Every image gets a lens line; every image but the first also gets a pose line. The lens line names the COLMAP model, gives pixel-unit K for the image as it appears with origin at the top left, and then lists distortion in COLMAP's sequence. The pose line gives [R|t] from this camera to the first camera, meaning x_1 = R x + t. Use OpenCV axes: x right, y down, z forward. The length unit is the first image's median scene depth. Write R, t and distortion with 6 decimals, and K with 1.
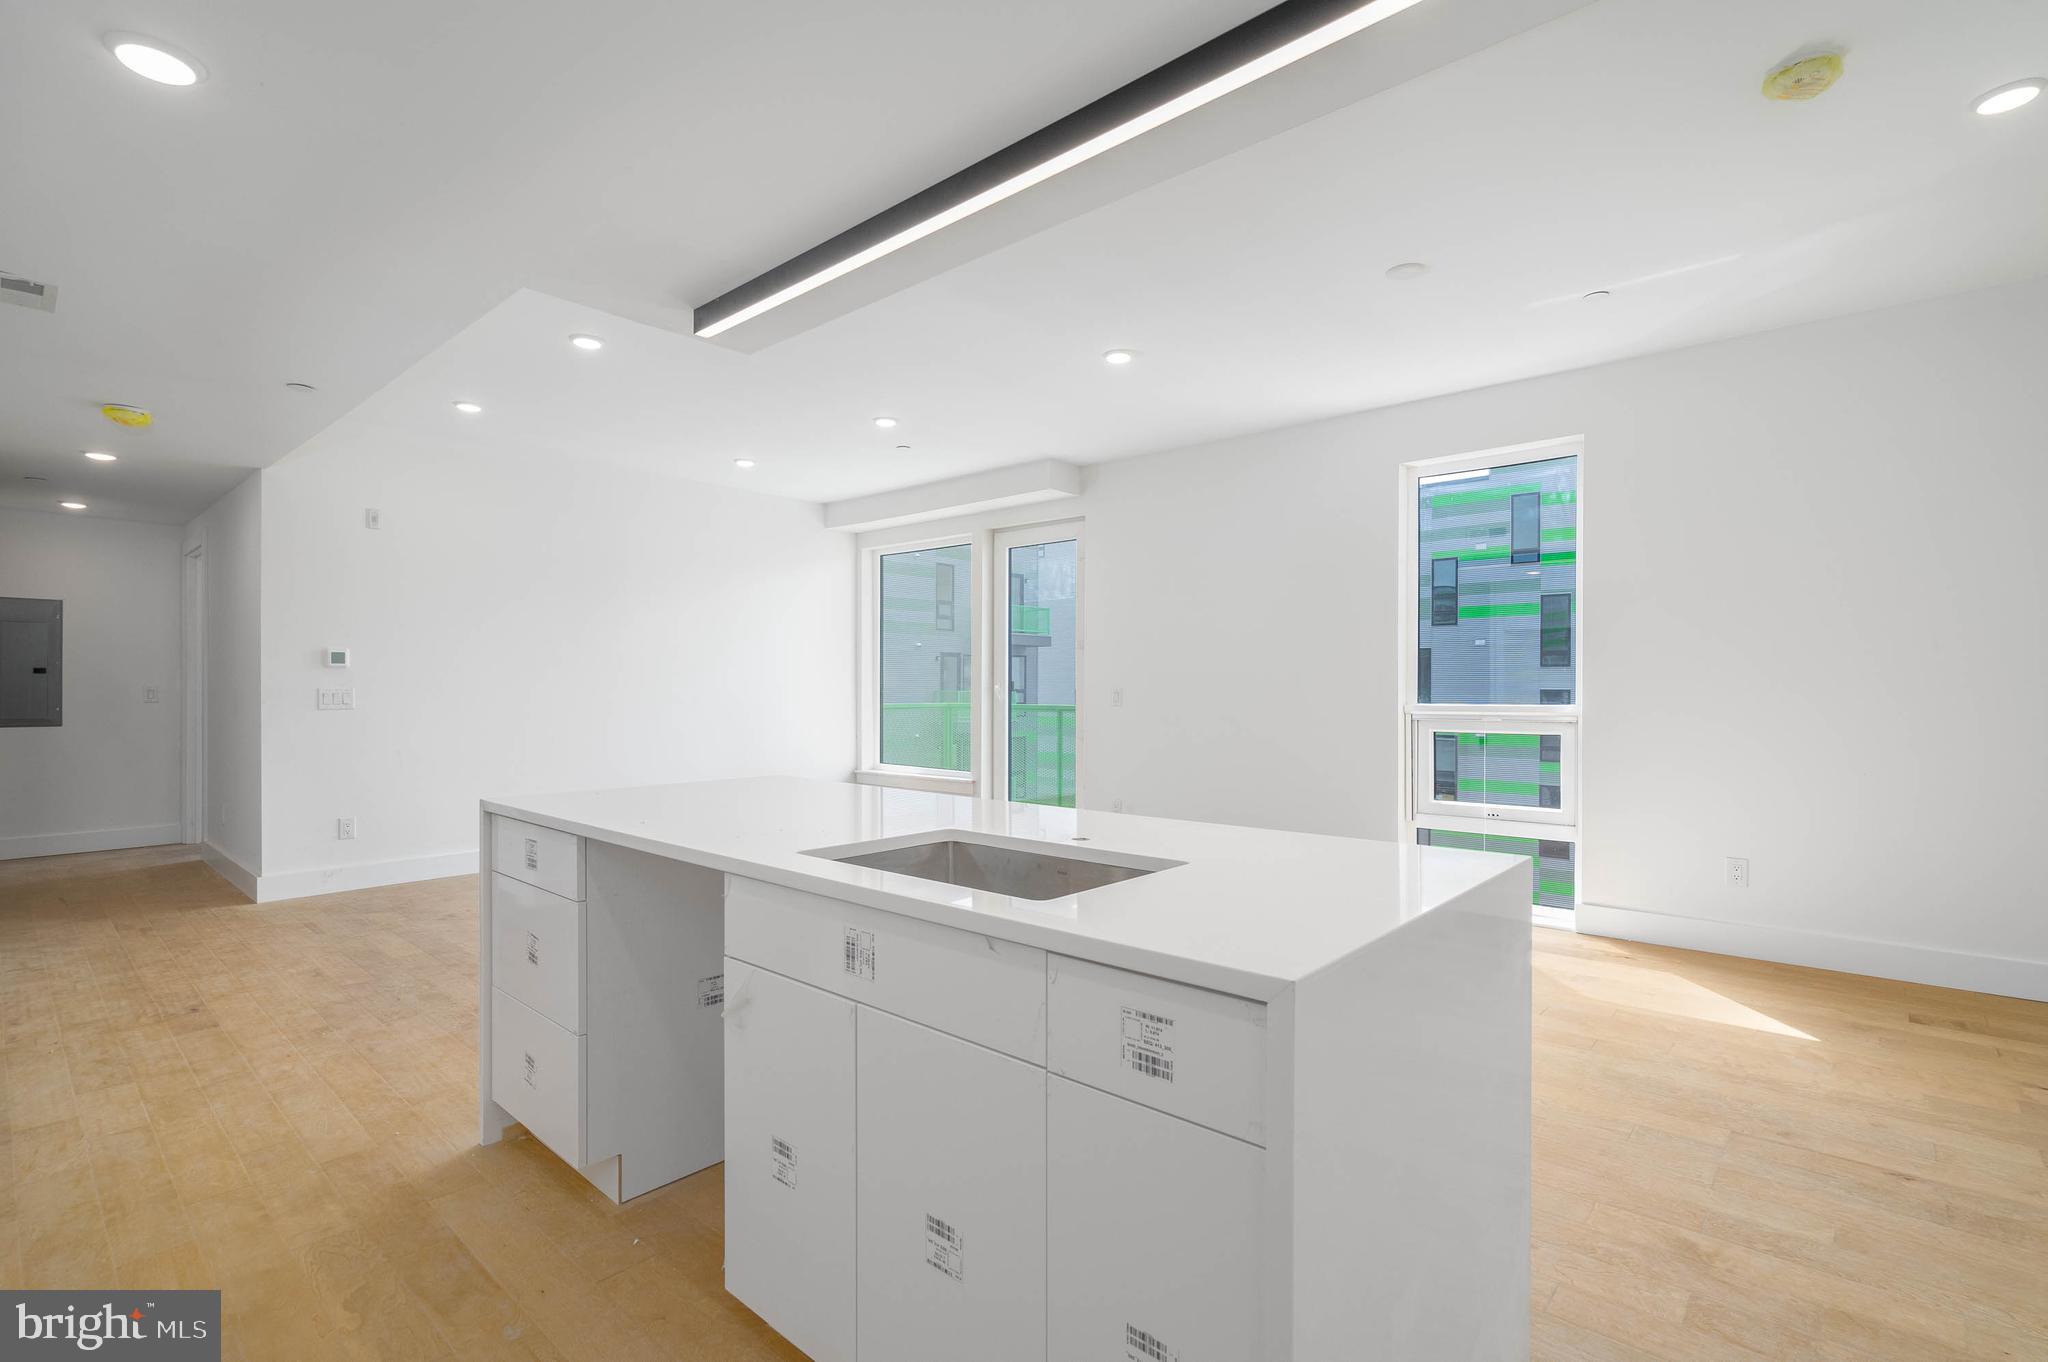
lens RADIAL K [[927.0, 0, 1037.8], [0, 927.0, 688.5], [0, 0, 1]] dist [-0.001184, -0.000055]
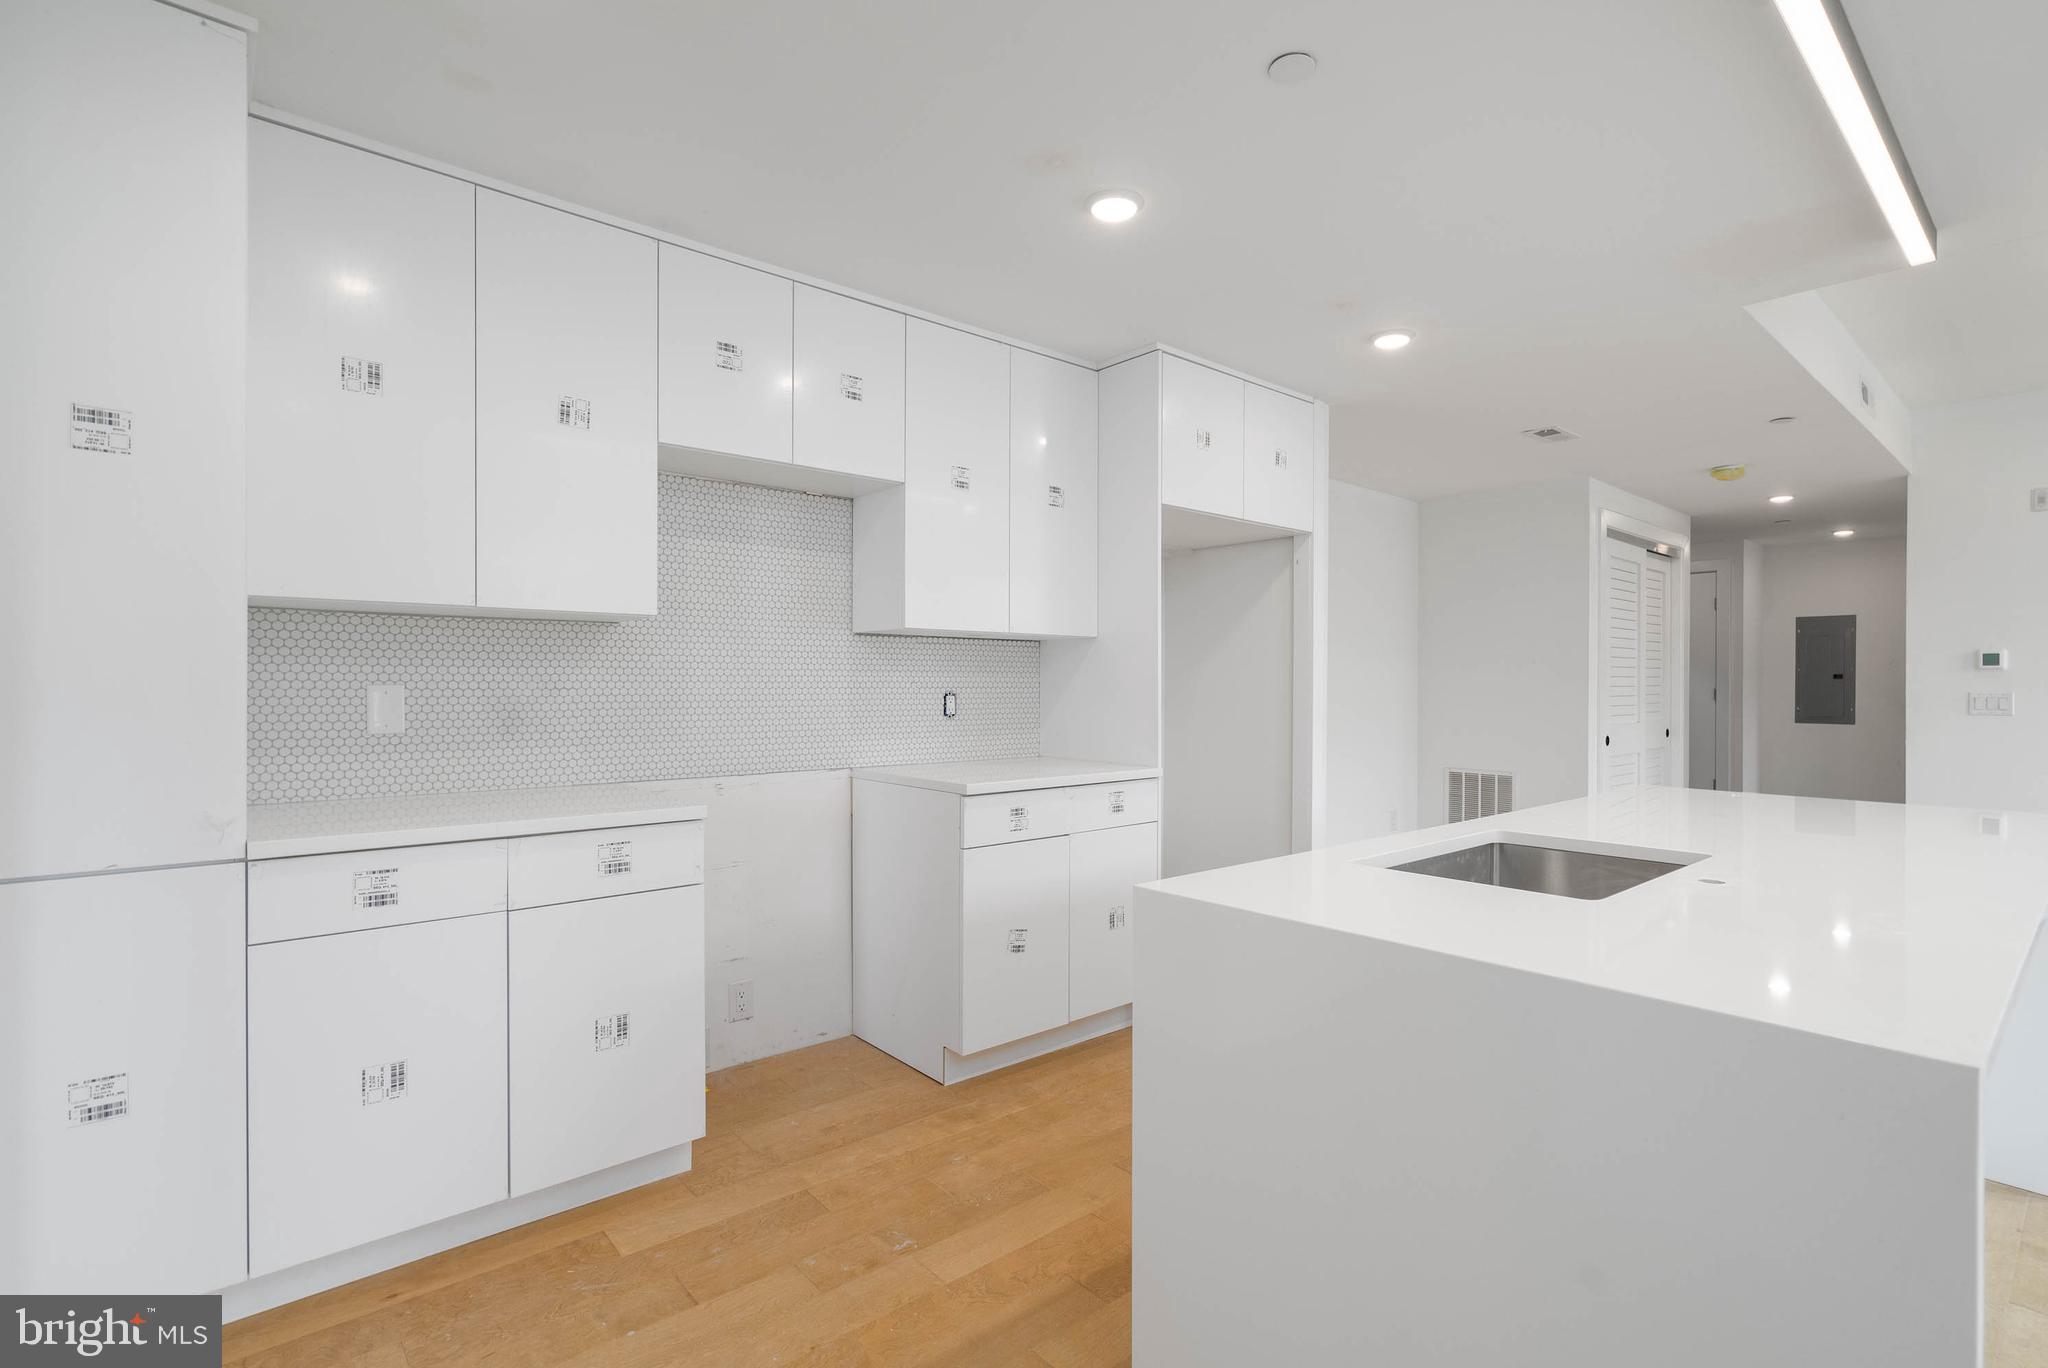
lens RADIAL K [[963.6, 0, 1031.8], [0, 963.6, 694.1], [0, 0, 1]] dist [-0.002542, -0.000013]
pose [[-0.138330, 0.006073, -0.990368, 0.342079], [-0.003930, 0.999970, 0.006680, -0.001196], [0.990378, 0.004816, -0.138302, 0.196009]]
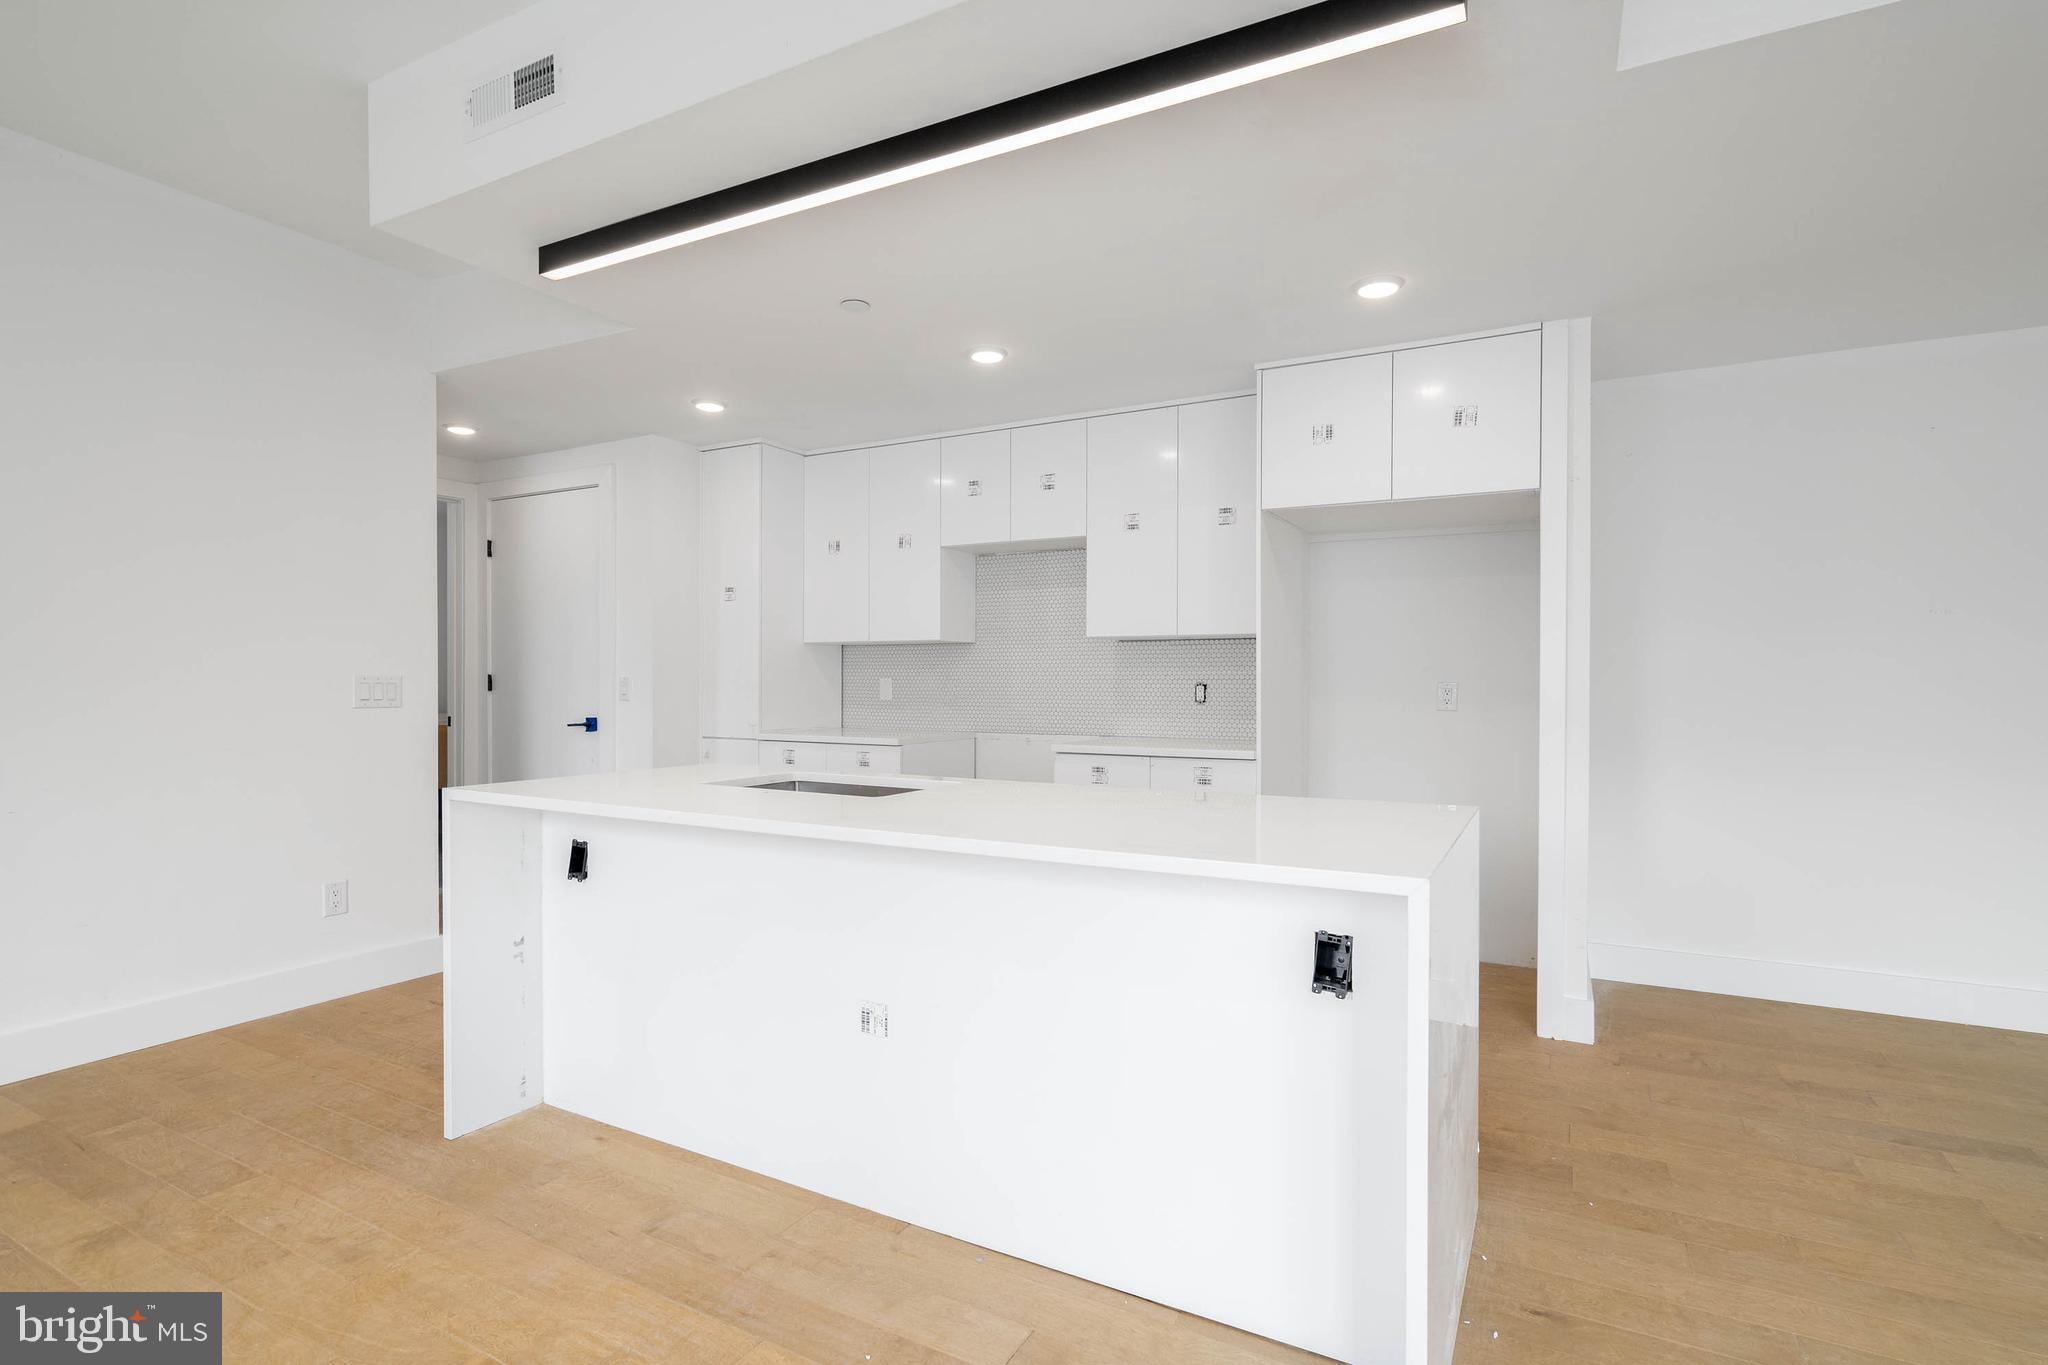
lens RADIAL K [[909.9, 0, 1014.6], [0, 909.9, 690.2], [0, 0, 1]] dist [-0.001902, -0.000077]
pose [[-0.967344, -0.001760, -0.253461, 0.025187], [-0.004625, 0.999932, 0.010706, 0.001000], [0.253424, 0.011528, -0.967286, 0.806466]]
